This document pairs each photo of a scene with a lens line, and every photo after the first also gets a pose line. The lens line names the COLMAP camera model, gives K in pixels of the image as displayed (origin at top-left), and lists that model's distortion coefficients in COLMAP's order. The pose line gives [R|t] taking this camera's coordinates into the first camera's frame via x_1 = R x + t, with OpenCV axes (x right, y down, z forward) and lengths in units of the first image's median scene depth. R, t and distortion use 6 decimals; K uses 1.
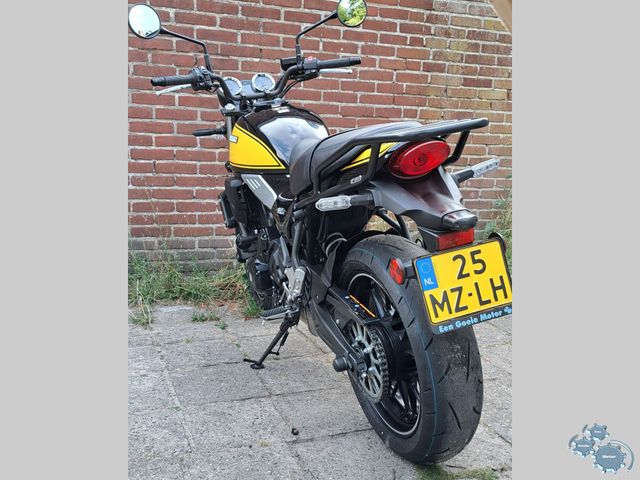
lens RADIAL K [[616.4, 0, 319.9], [0, 616.4, 281.1], [0, 0, 1]] dist [0.056034, -0.008617]
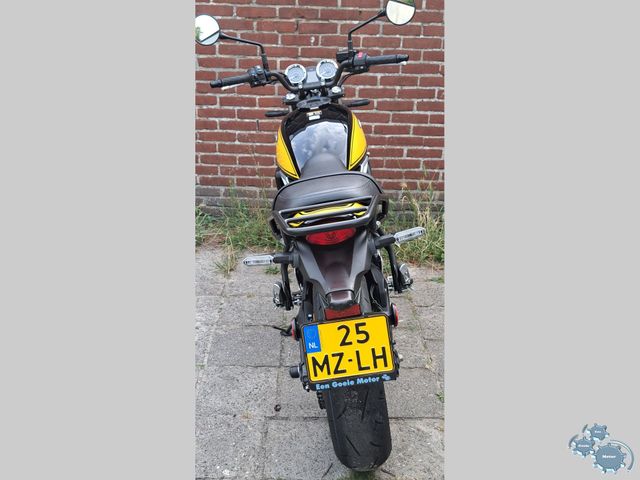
lens RADIAL K [[597.9, 0, 312.0], [0, 597.9, 268.2], [0, 0, 1]] dist [0.073220, -0.075414]
pose [[0.938847, 0.131471, -0.318247, 0.351334], [-0.074191, 0.979767, 0.185882, -0.240835], [0.336246, -0.150904, 0.929606, -0.025042]]
